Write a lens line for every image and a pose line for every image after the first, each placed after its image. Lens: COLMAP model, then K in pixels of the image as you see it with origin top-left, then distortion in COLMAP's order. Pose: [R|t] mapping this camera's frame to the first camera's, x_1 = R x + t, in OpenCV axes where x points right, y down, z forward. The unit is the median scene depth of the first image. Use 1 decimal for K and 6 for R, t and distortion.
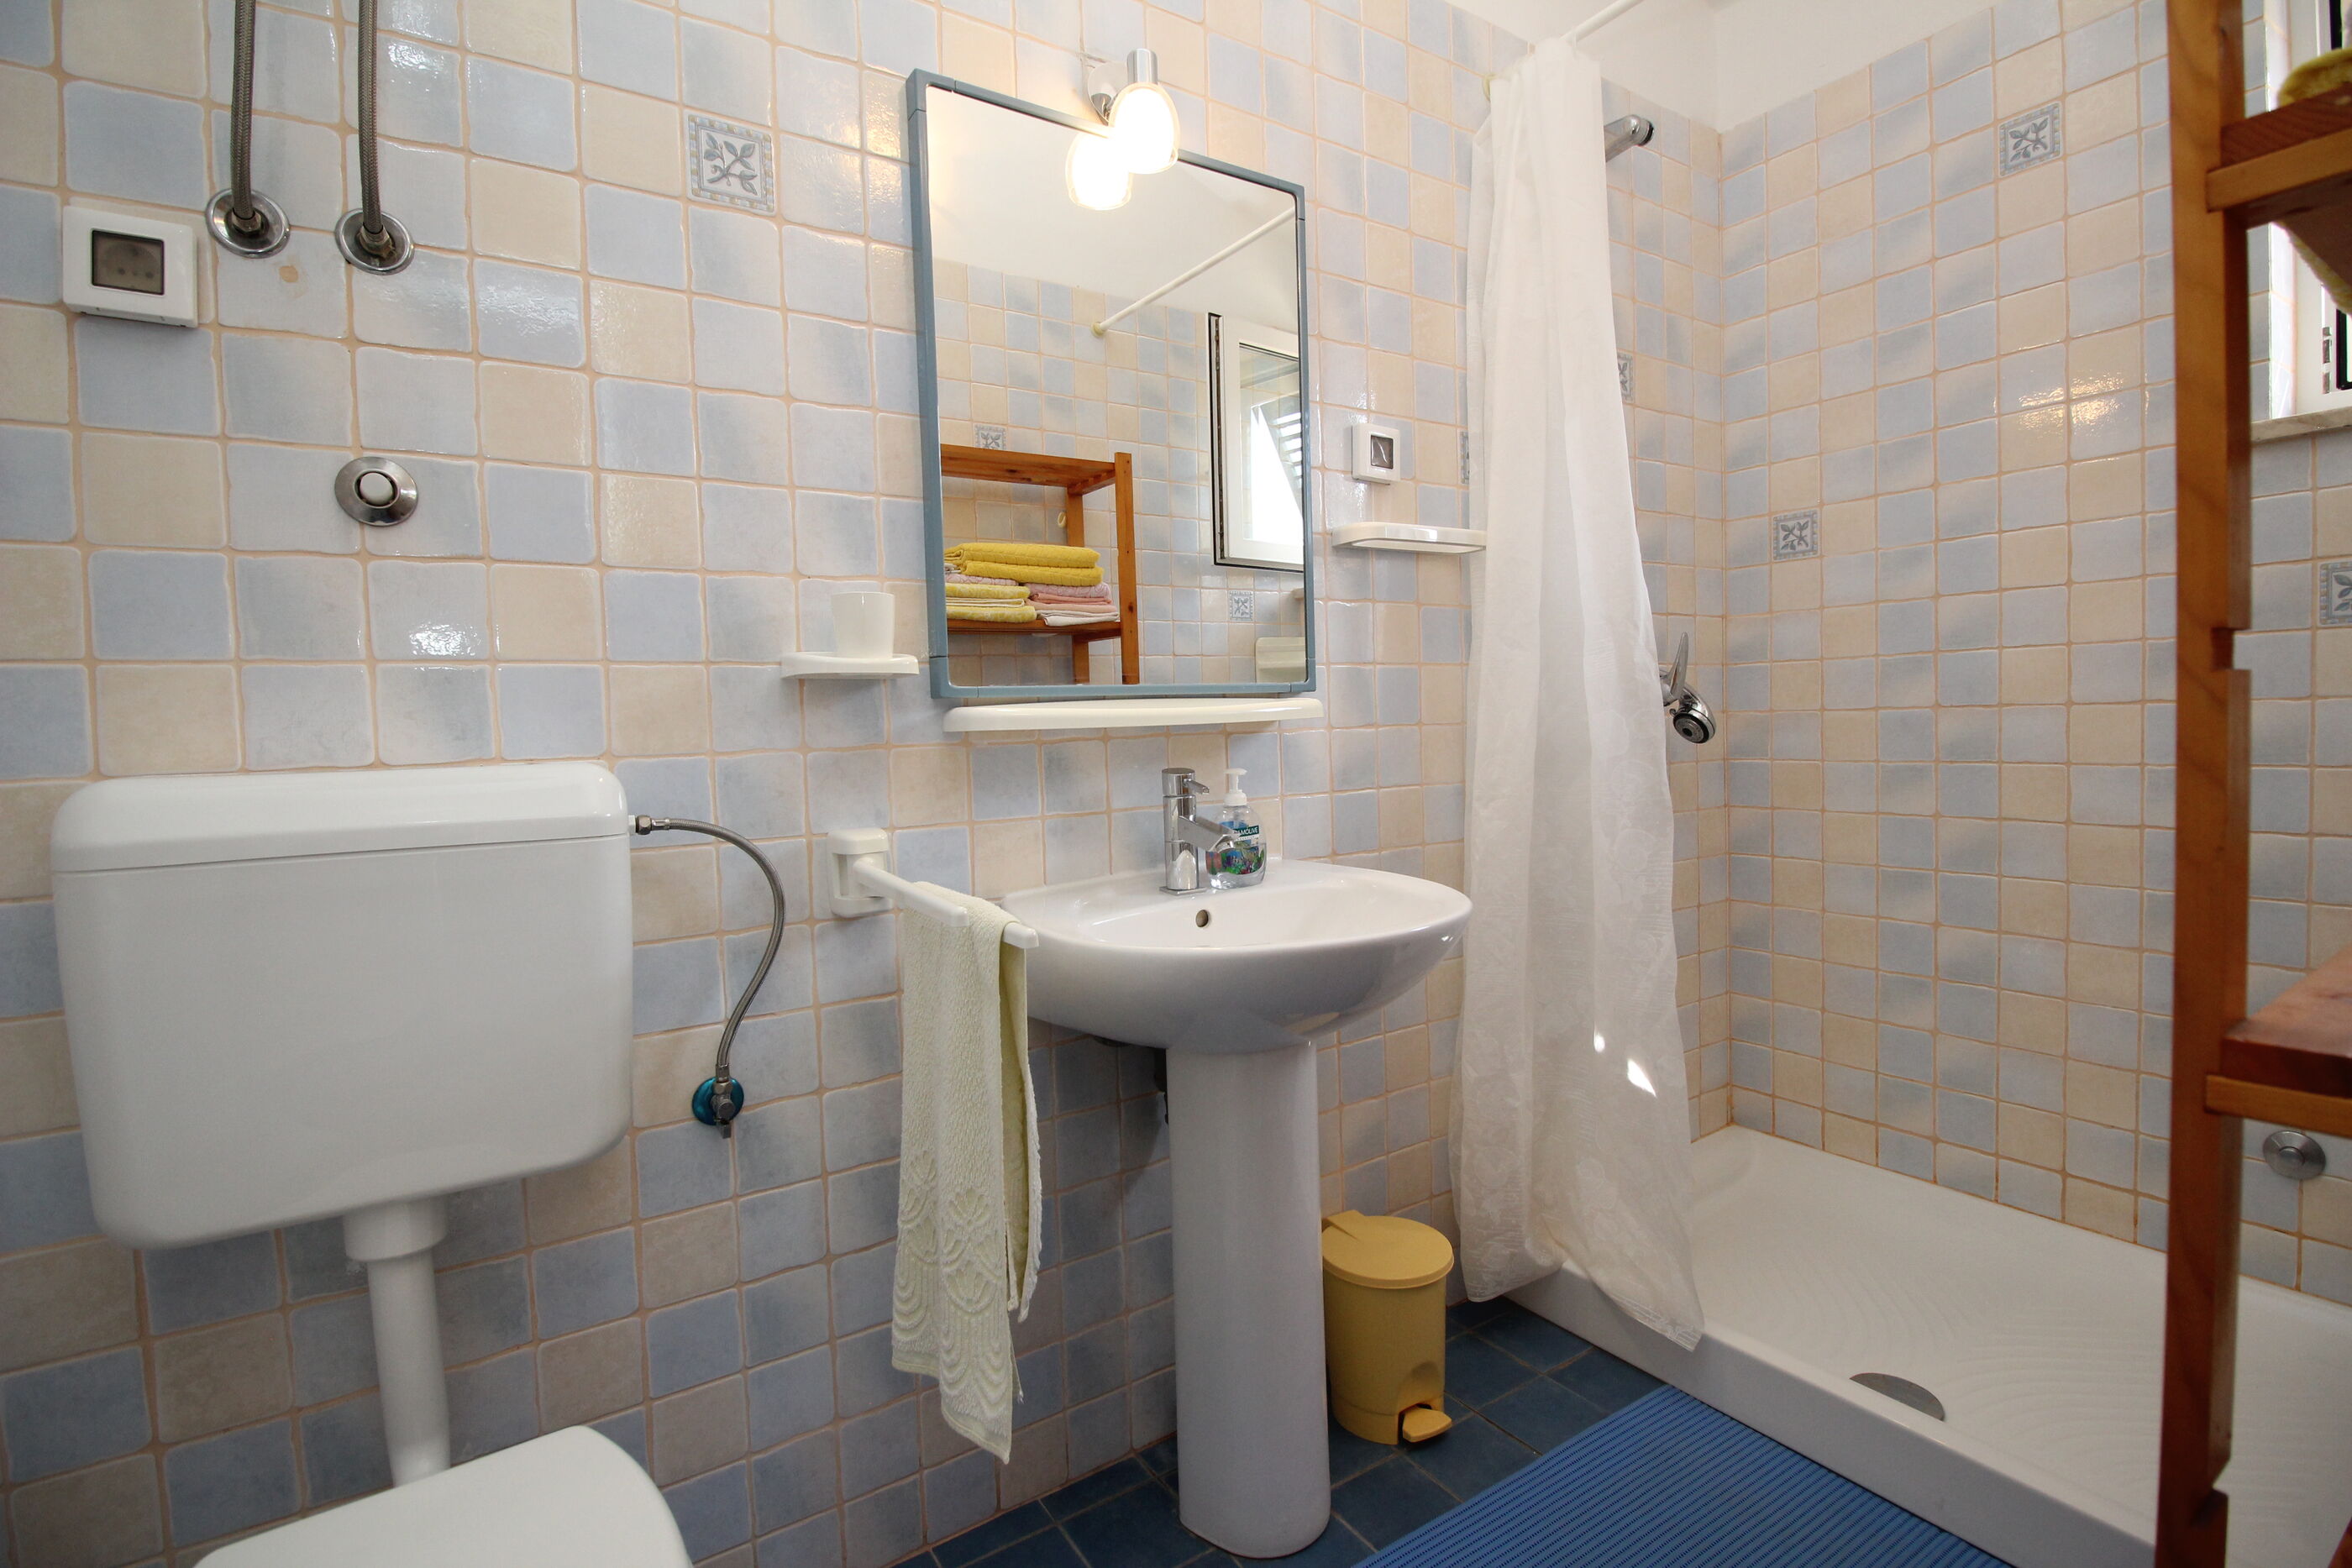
lens RADIAL K [[1084.7, 0, 1176.8], [0, 1084.7, 770.0], [0, 0, 1]] dist [-0.021730, -0.002171]
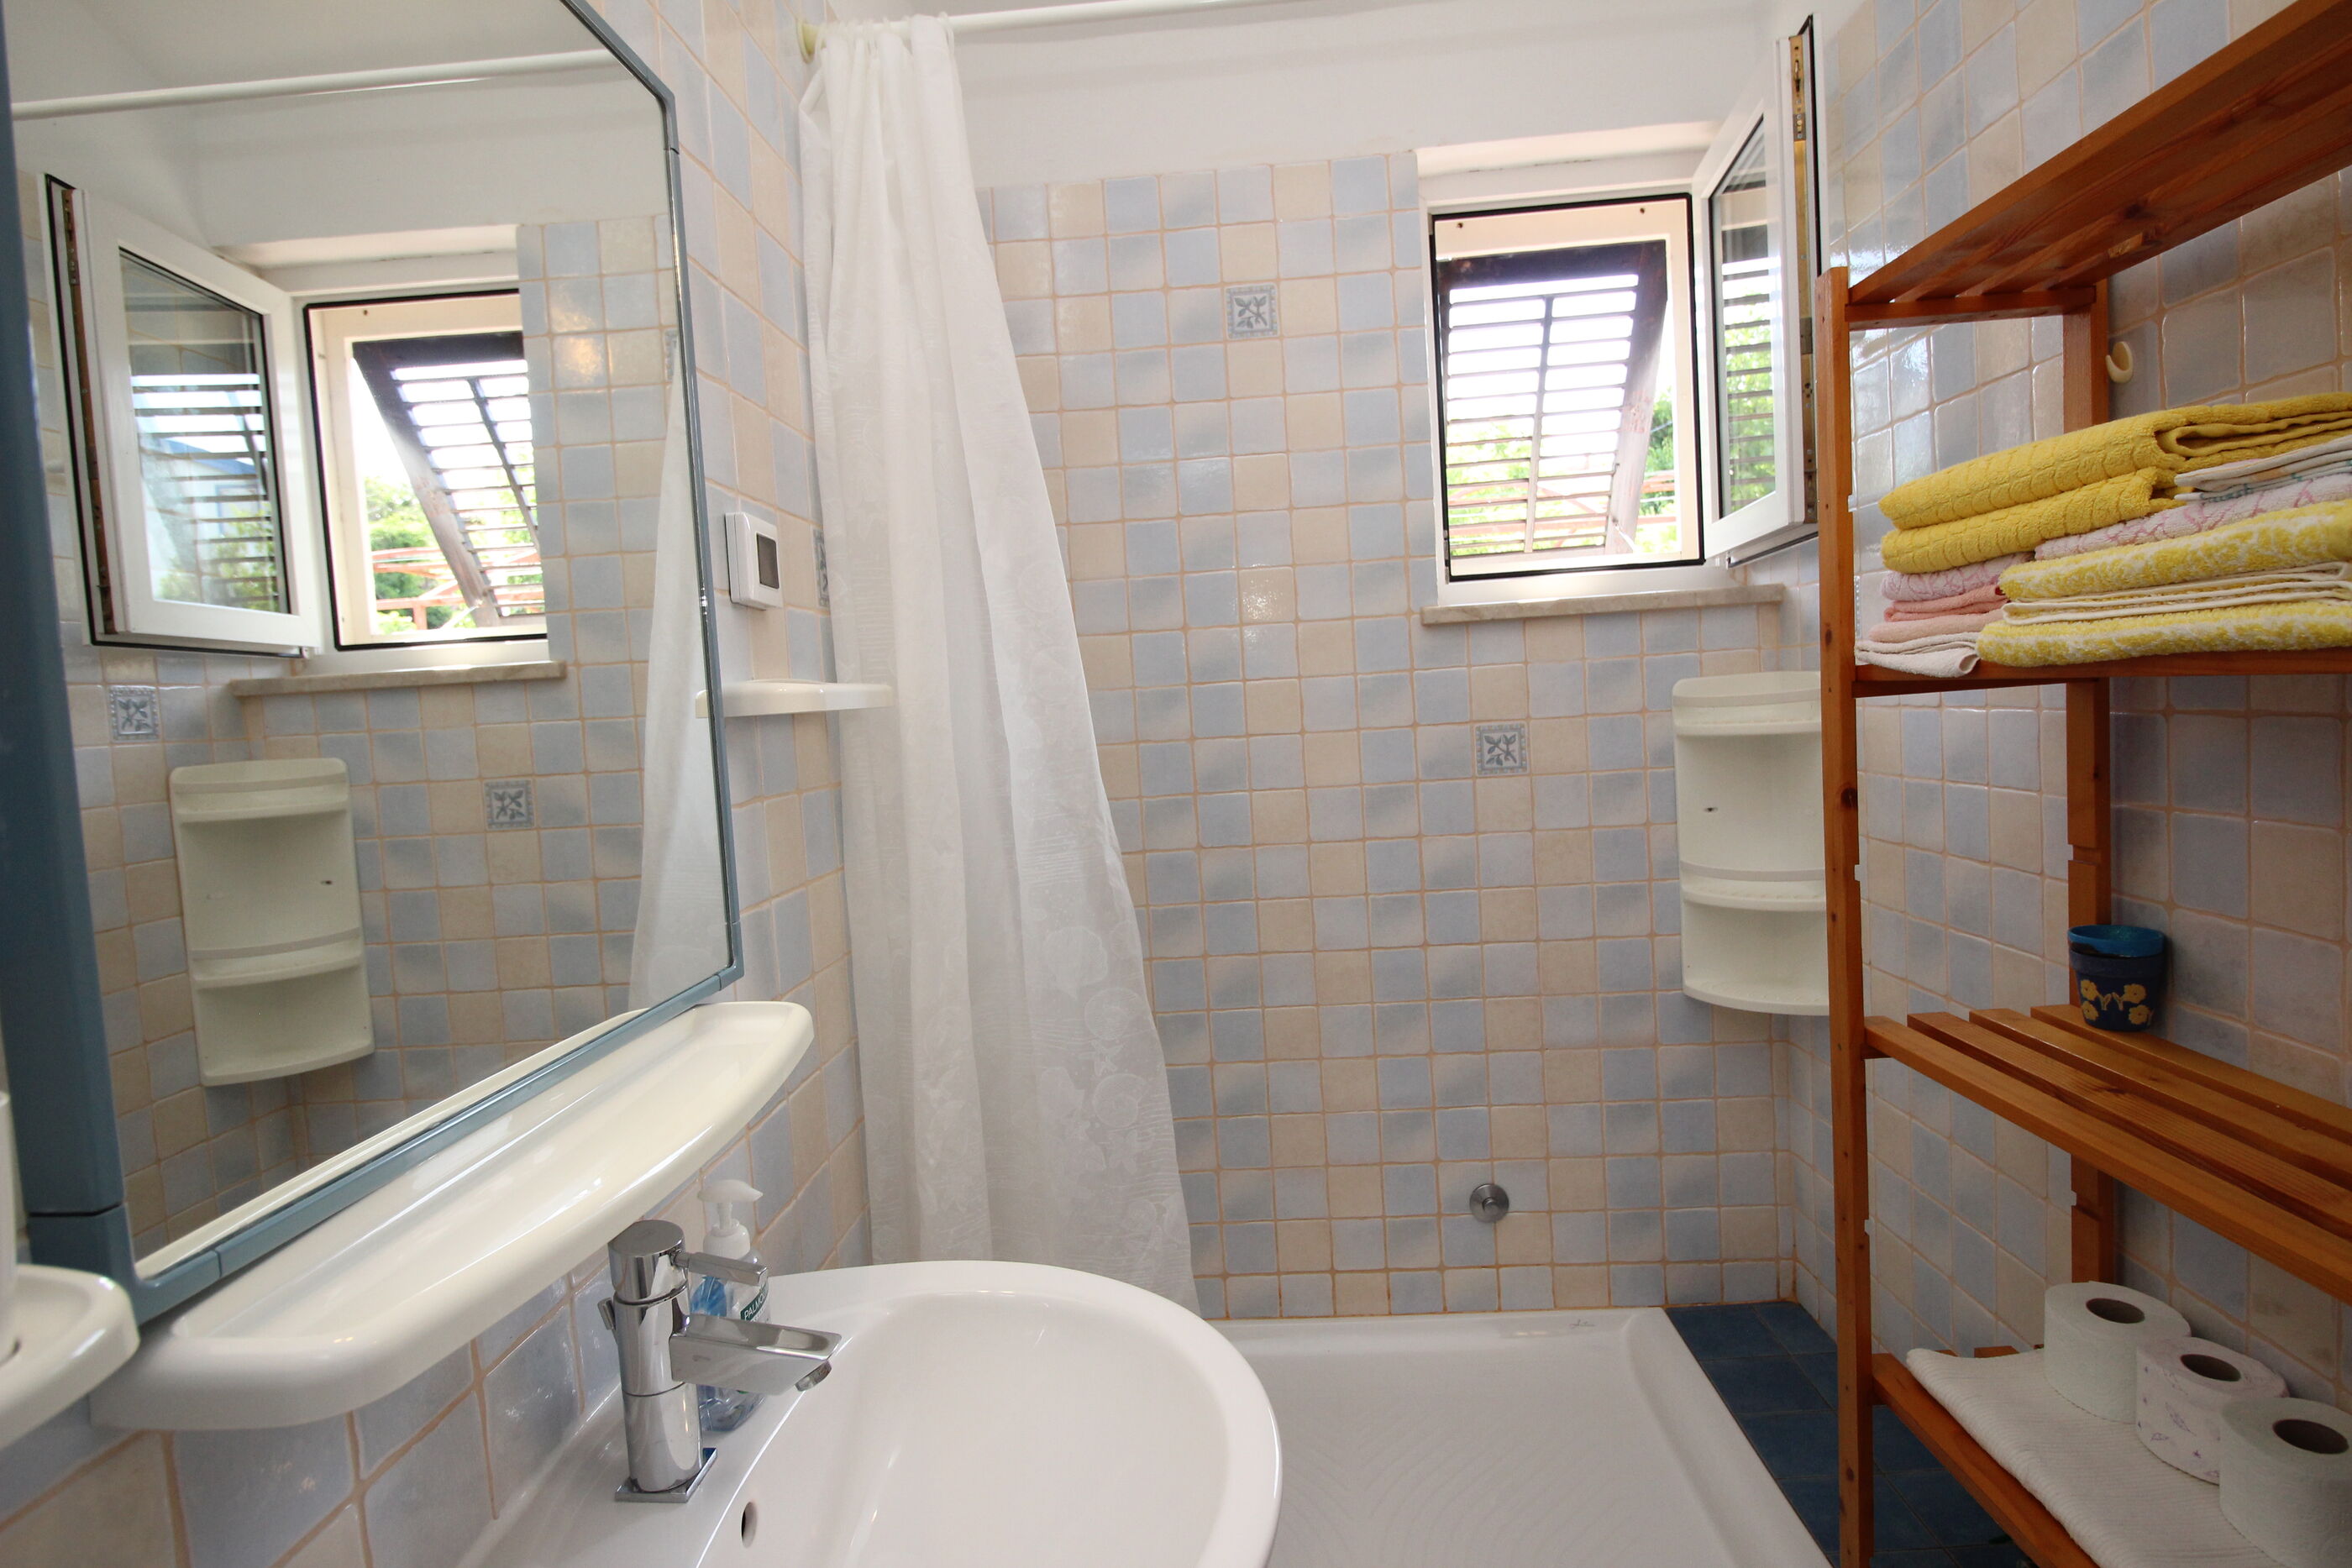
lens RADIAL K [[1200.1, 0, 1175.2], [0, 1200.1, 775.9], [0, 0, 1]] dist [-0.010959, -0.003379]
pose [[0.585283, -0.052490, 0.809129, -0.216887], [0.080124, 0.996762, 0.006704, -0.141922], [-0.806861, 0.060907, 0.587593, 0.371198]]
